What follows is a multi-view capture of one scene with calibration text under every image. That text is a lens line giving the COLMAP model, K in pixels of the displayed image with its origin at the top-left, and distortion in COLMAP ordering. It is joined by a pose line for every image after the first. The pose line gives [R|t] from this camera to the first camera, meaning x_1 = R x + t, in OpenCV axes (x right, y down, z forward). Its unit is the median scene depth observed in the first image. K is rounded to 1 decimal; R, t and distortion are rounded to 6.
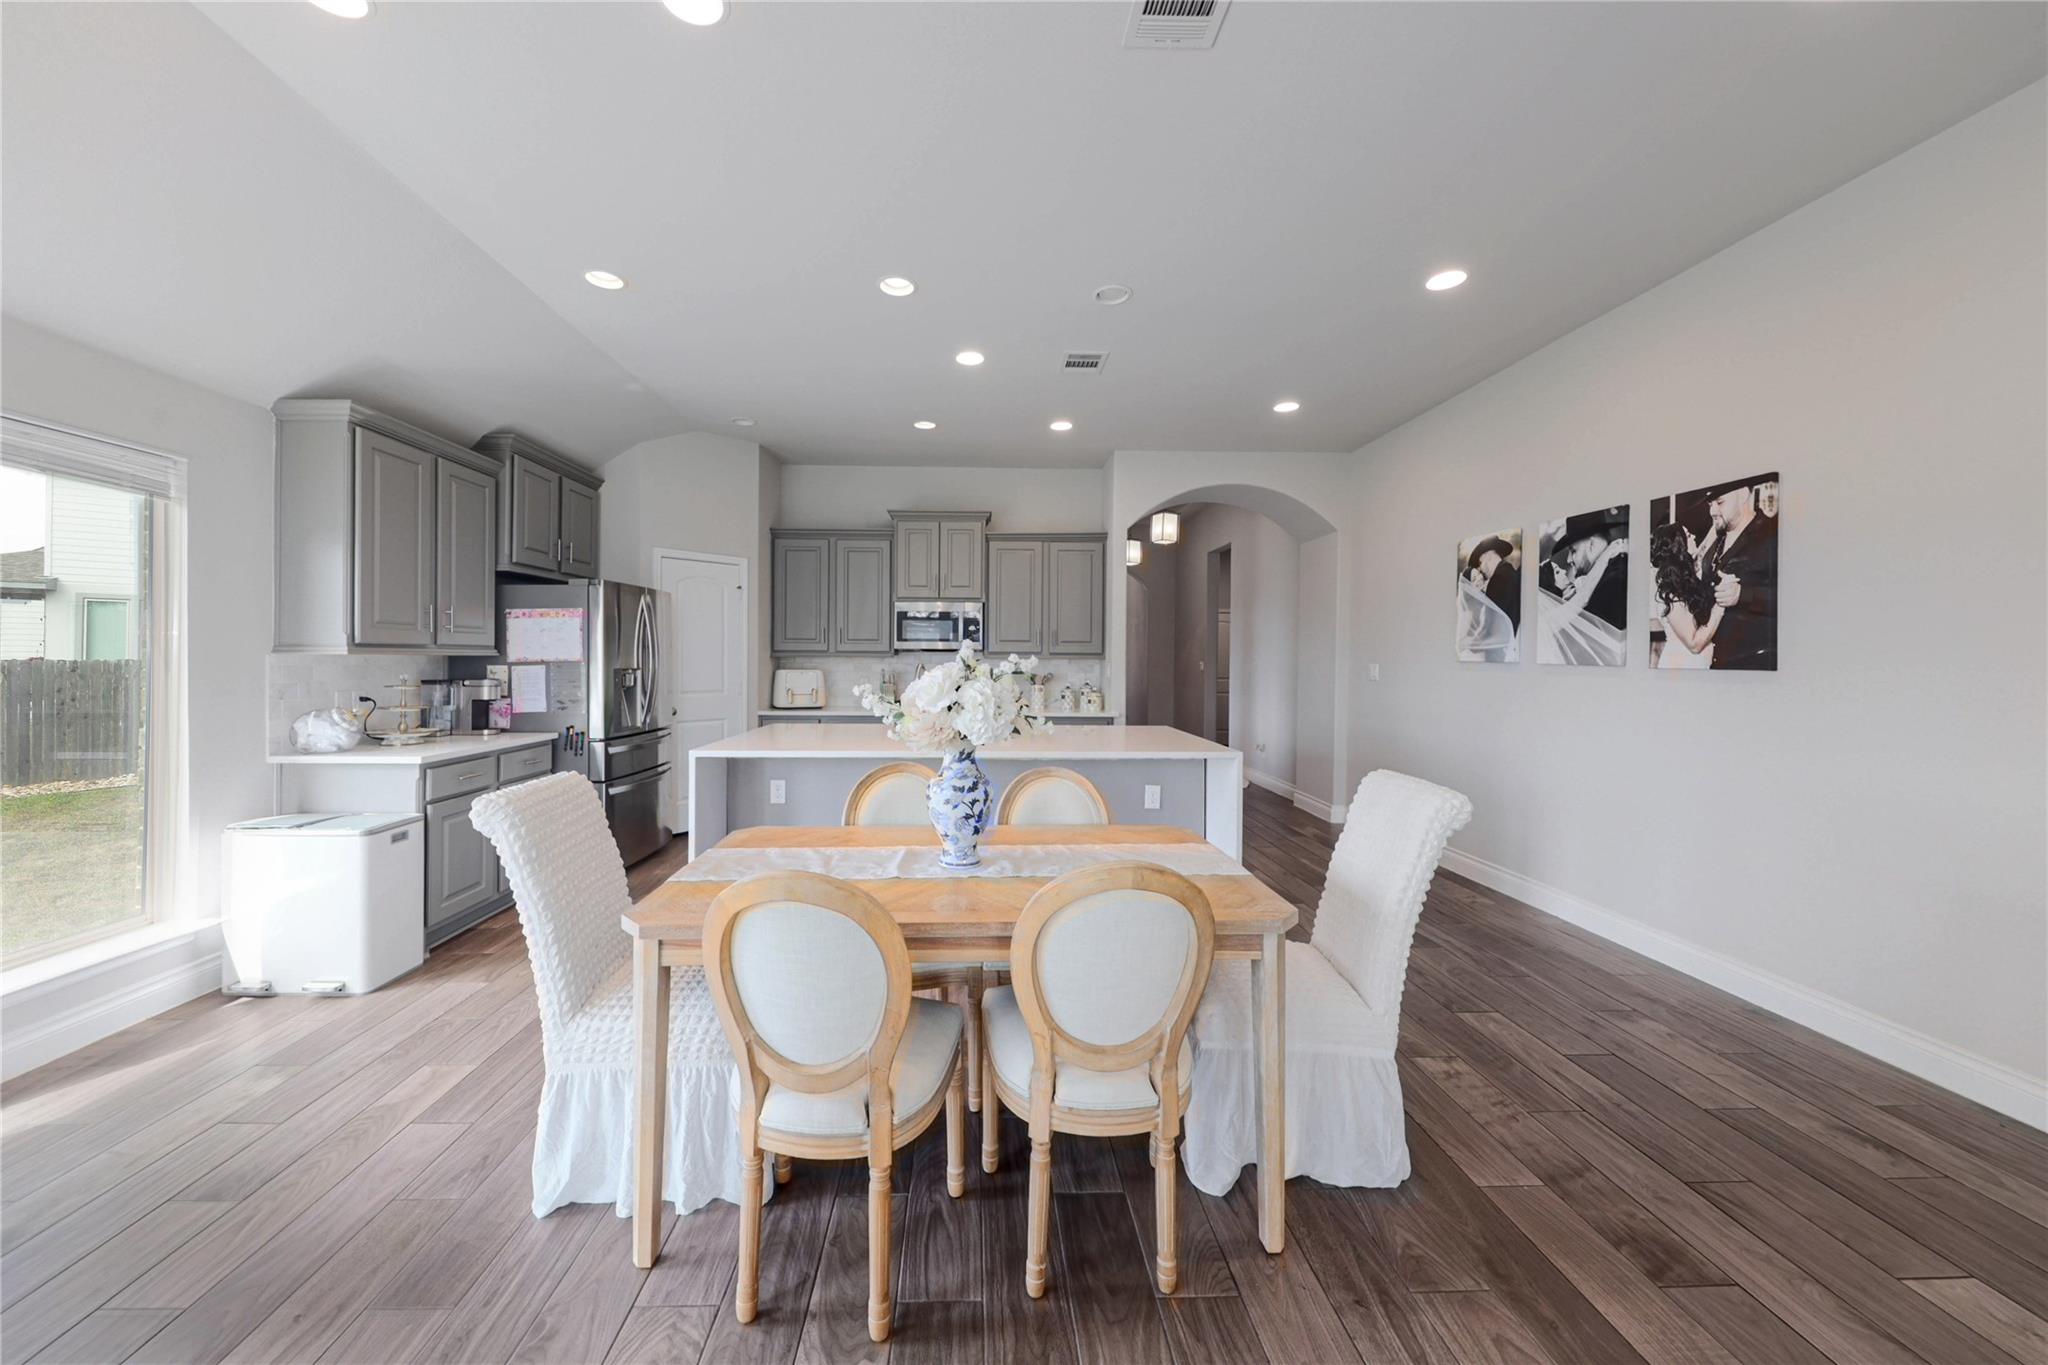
lens RADIAL K [[721.3, 0, 986.4], [0, 721.3, 661.8], [0, 0, 1]] dist [-0.000342, -0.000148]
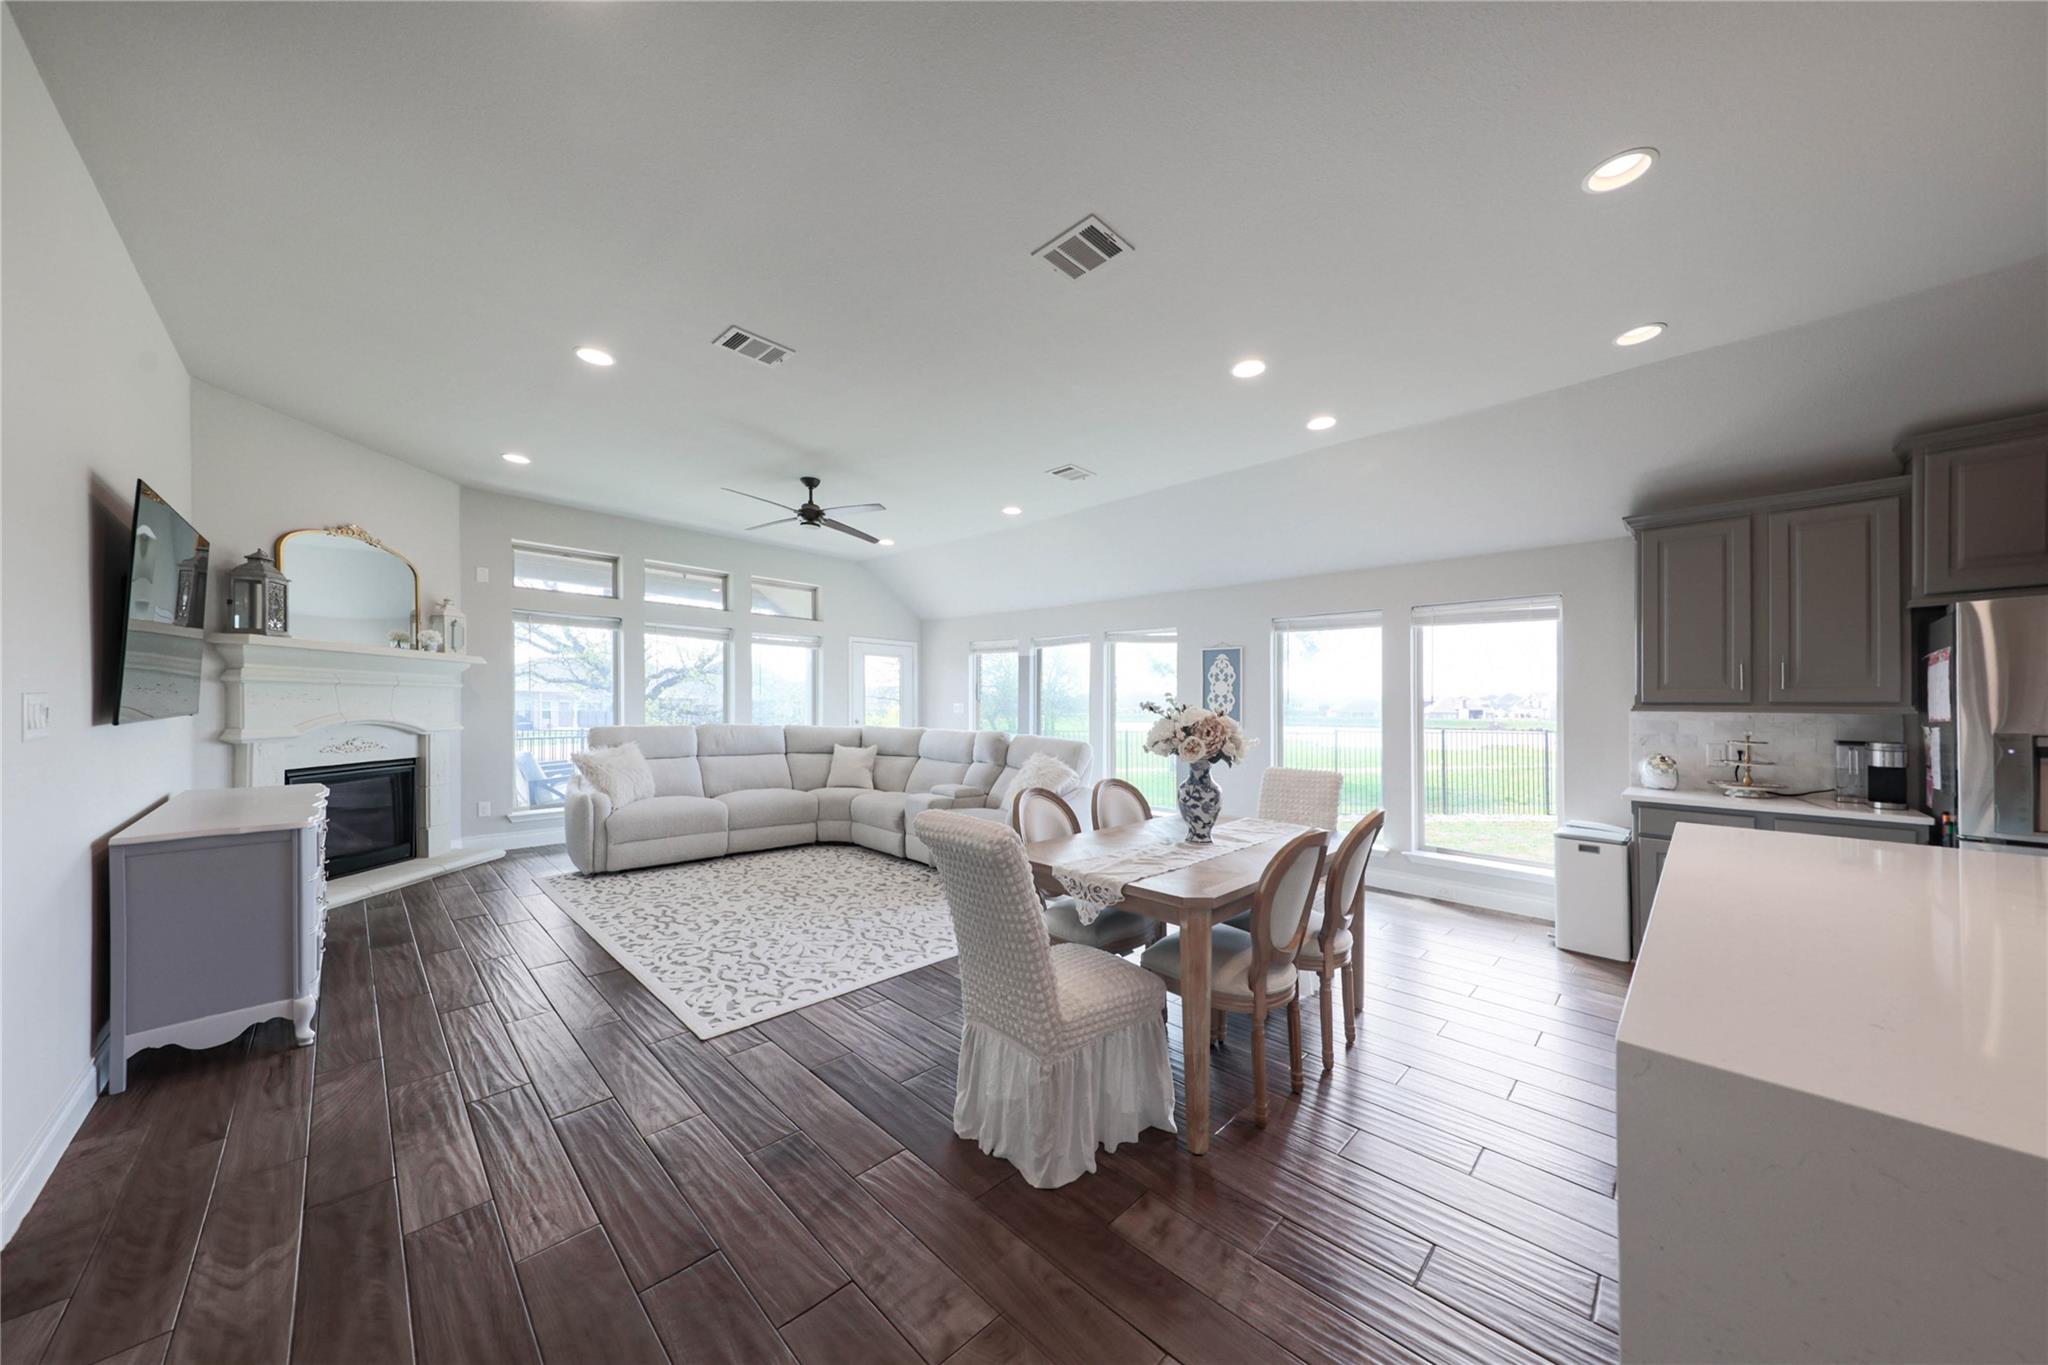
lens RADIAL K [[671.5, 0, 1004.3], [0, 671.5, 722.0], [0, 0, 1]] dist [-0.024236, 0.000013]
pose [[-0.736780, -0.002226, -0.676129, 0.646696], [-0.025607, 0.999369, 0.024614, 0.007567], [0.675647, 0.035449, -0.736372, 0.927895]]
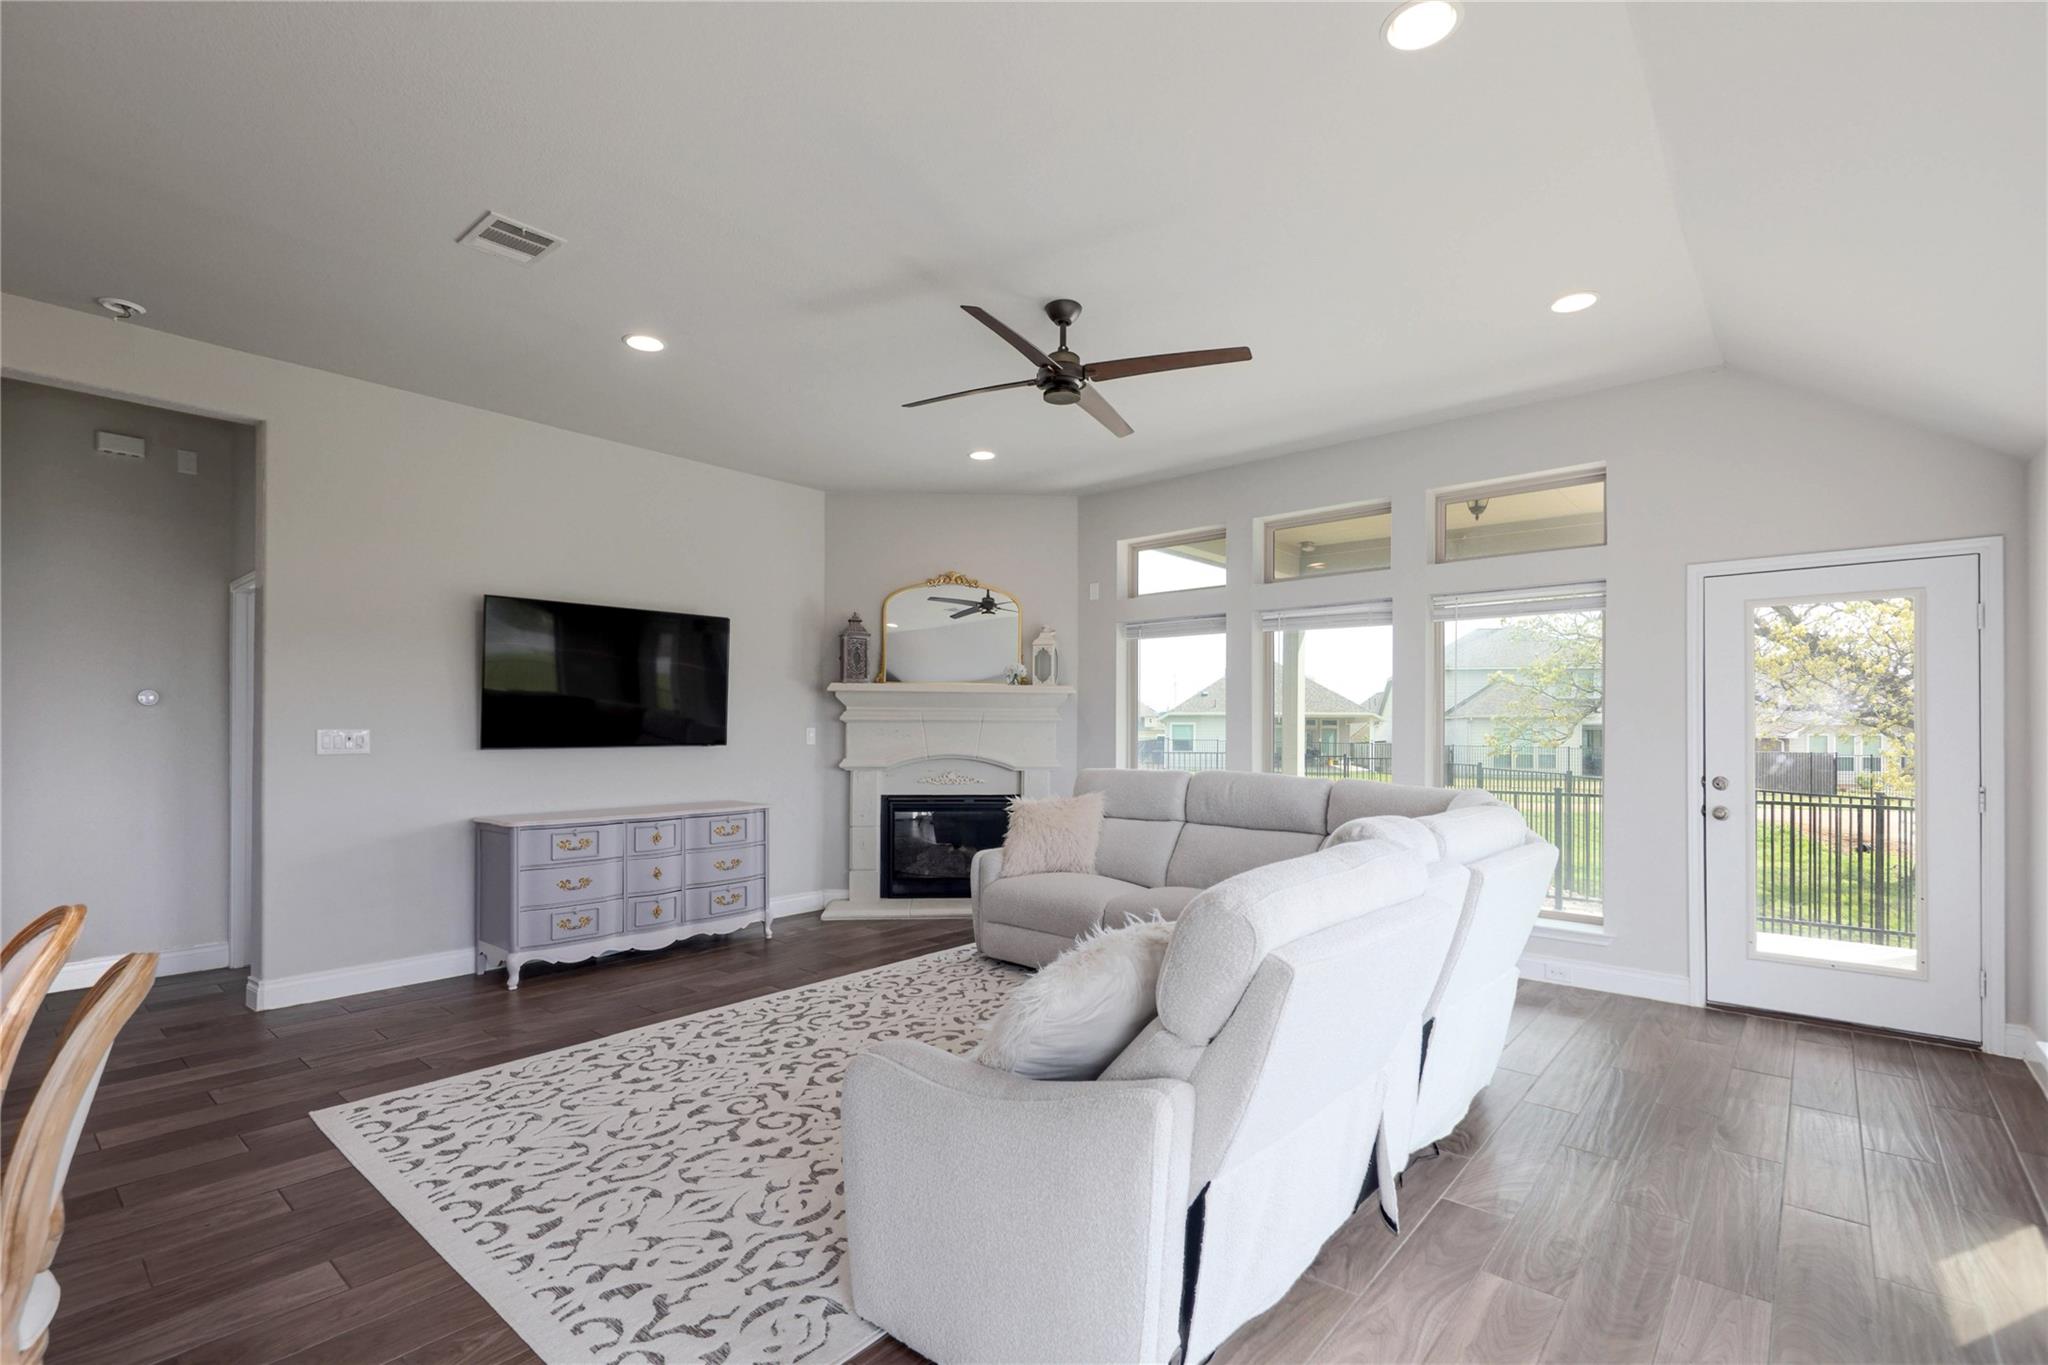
lens RADIAL K [[875.9, 0, 1010.7], [0, 875.9, 728.7], [0, 0, 1]] dist [0.016273, -0.000100]
pose [[-0.740936, -0.008194, 0.671526, -0.633719], [-0.003990, 0.999962, 0.007800, -0.000866], [-0.671564, 0.003100, -0.740940, 0.379580]]
